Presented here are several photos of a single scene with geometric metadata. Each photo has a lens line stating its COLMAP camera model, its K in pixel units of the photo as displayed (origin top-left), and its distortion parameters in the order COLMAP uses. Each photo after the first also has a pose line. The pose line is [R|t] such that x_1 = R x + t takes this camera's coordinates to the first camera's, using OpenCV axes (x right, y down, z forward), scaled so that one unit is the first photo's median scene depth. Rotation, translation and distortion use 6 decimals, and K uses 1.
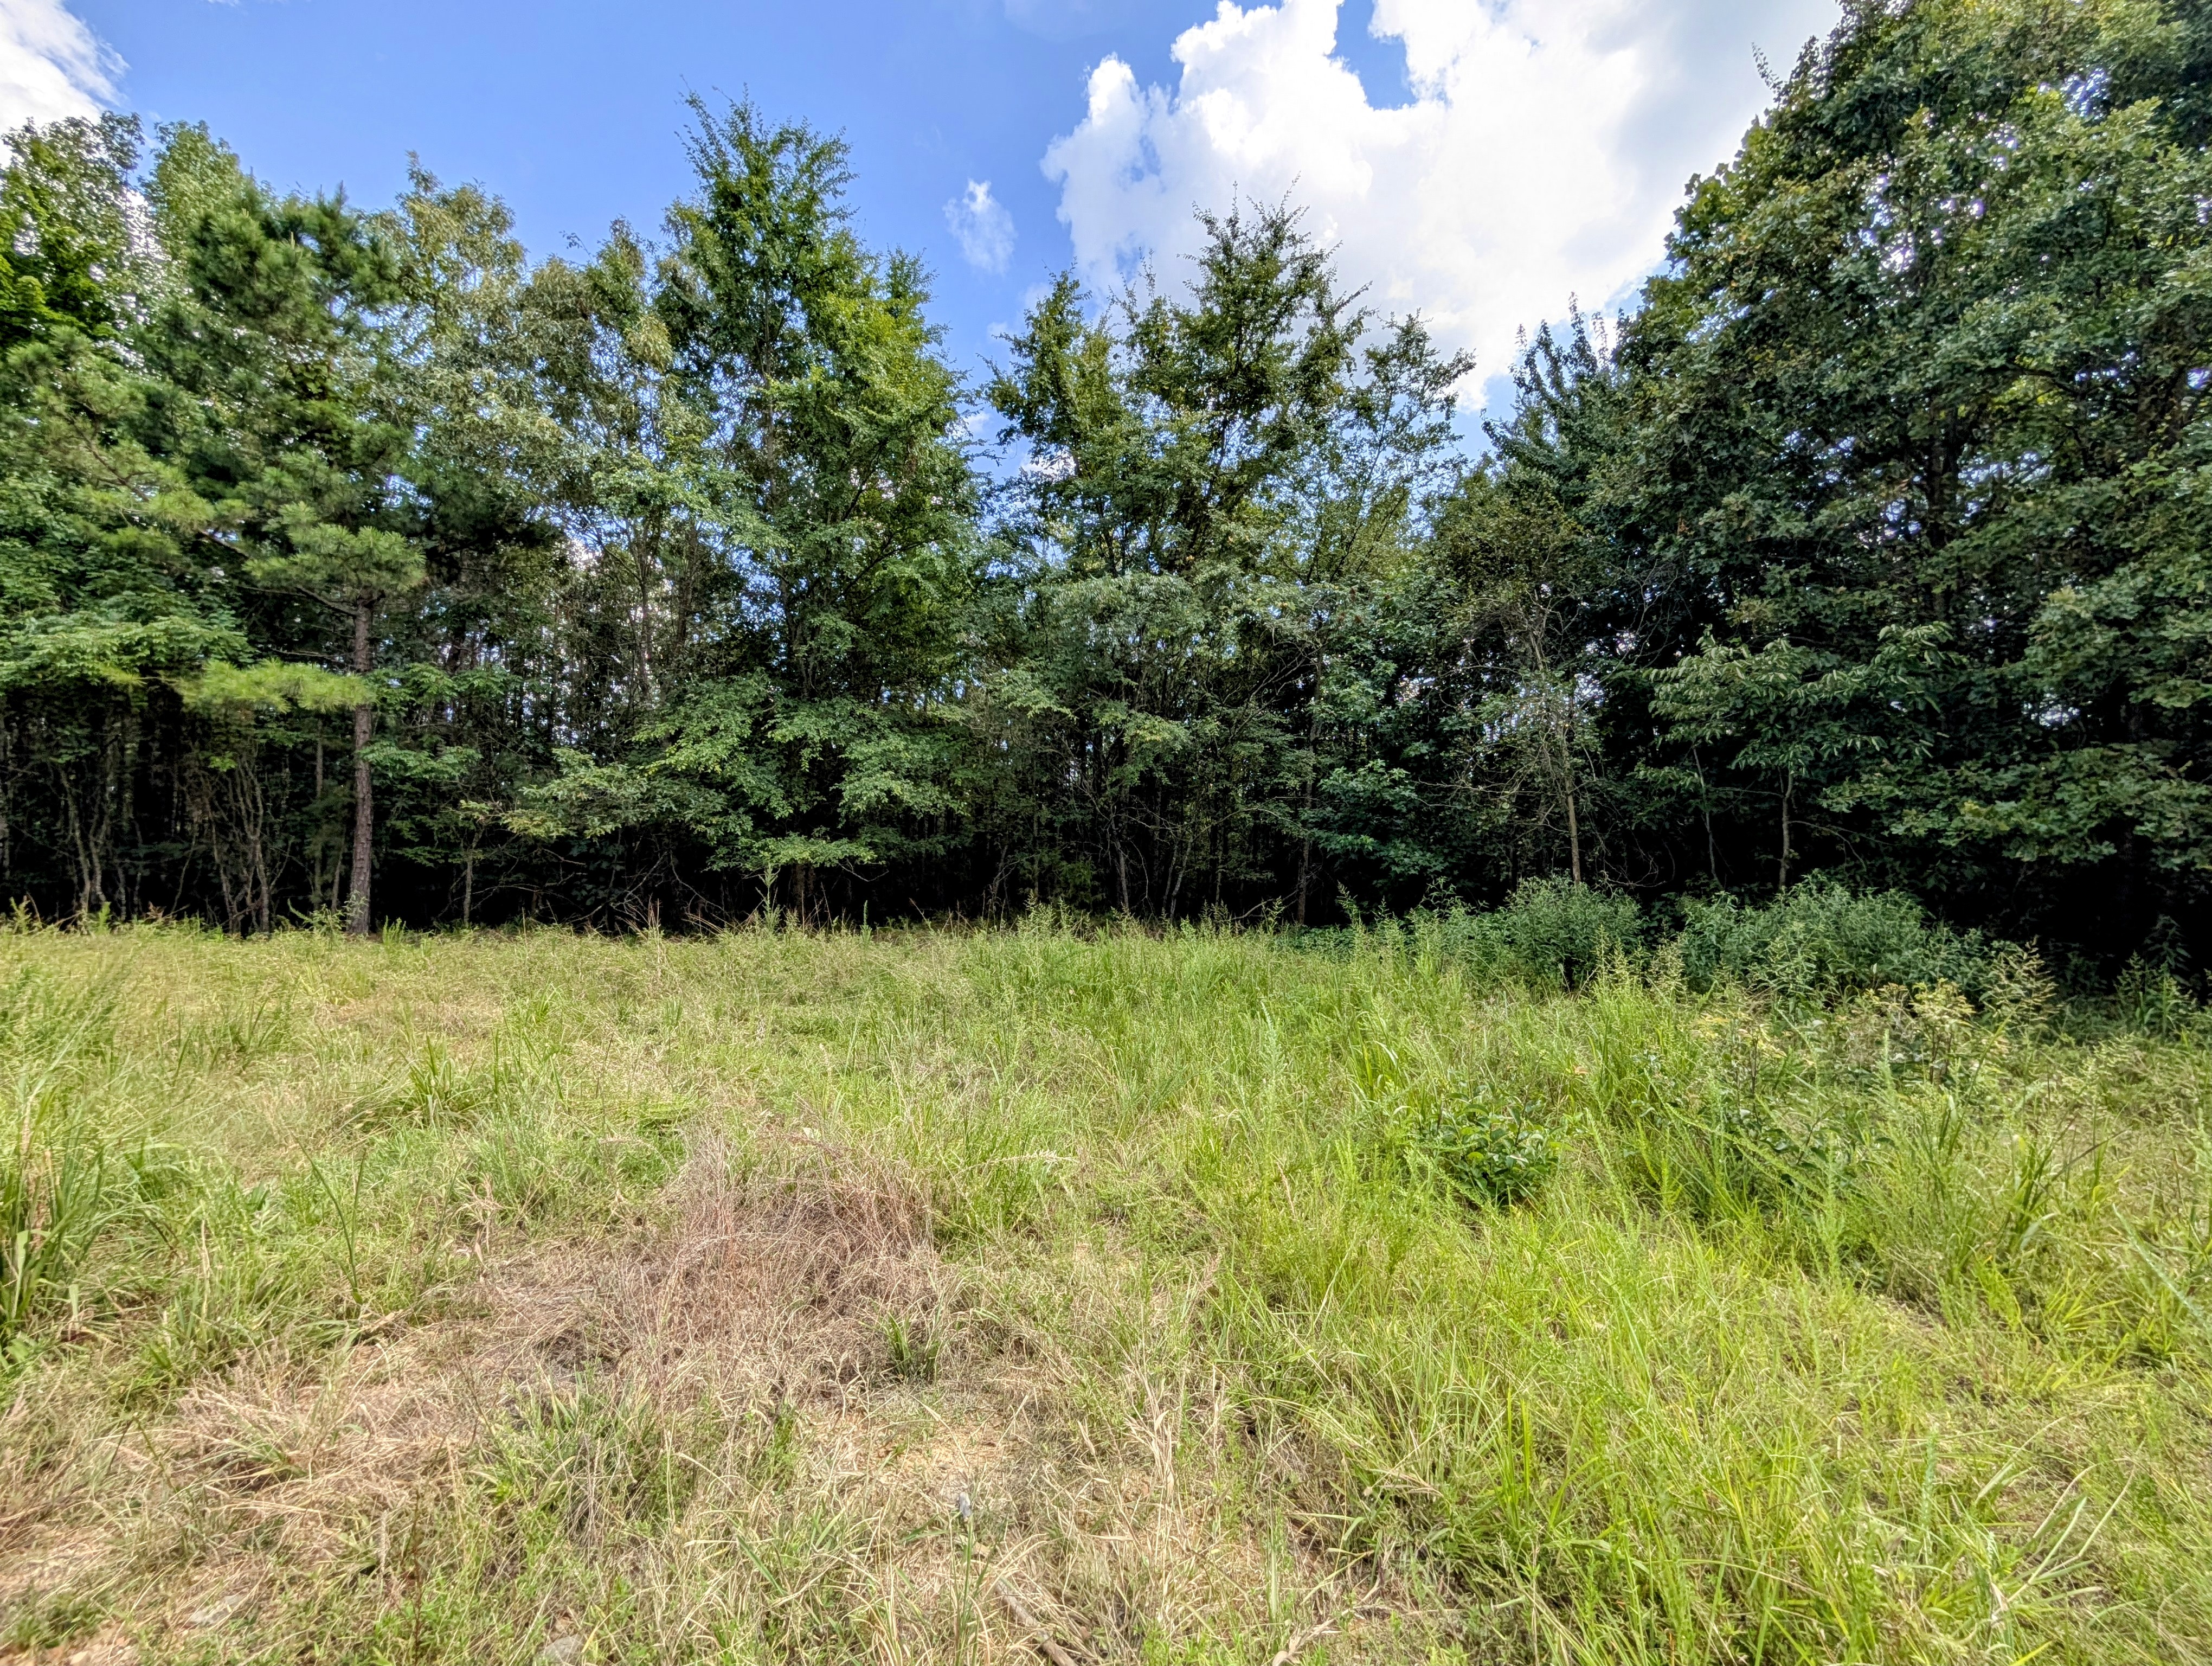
lens RADIAL K [[775.9, 0, 1106.0], [0, 775.9, 833.0], [0, 0, 1]] dist [0.000687, 0.000004]
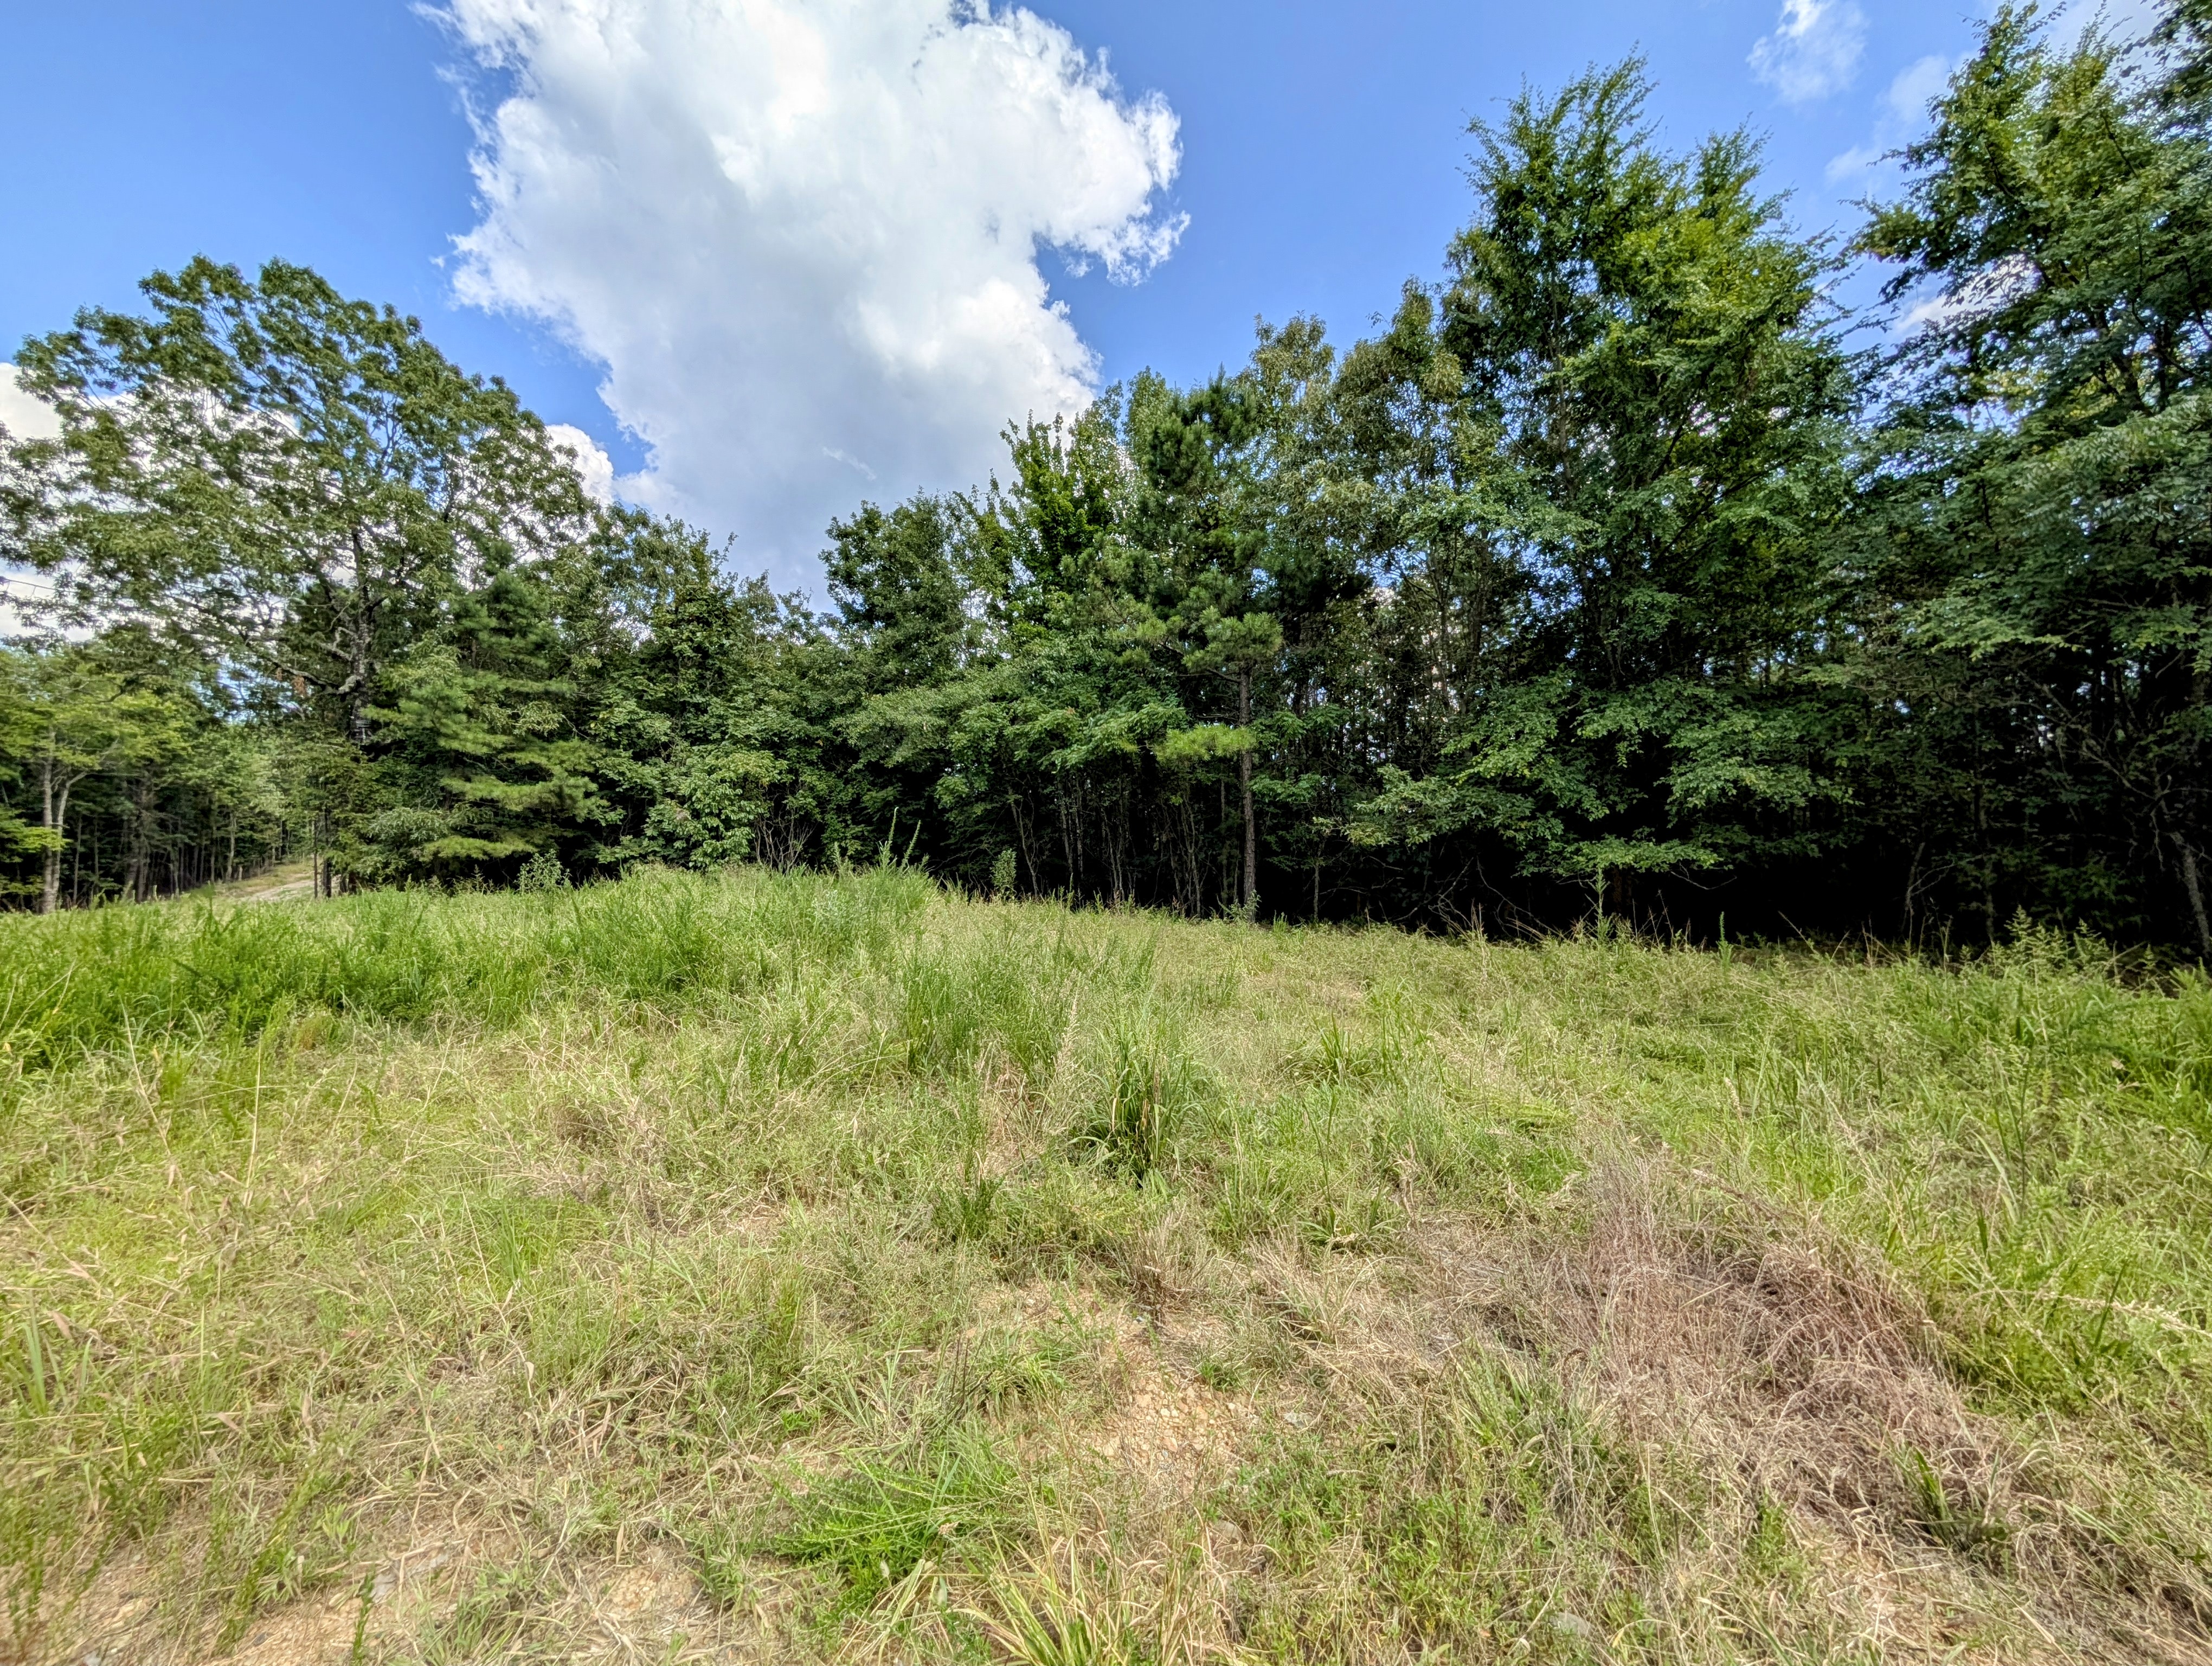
lens RADIAL K [[780.8, 0, 1106.0], [0, 780.8, 833.0], [0, 0, 1]] dist [0.000126, 0.000137]
pose [[0.683744, -0.034731, -0.728895, -0.142738], [0.031494, 0.999341, -0.018074, -0.005097], [0.729042, -0.010598, 0.684387, -0.070887]]
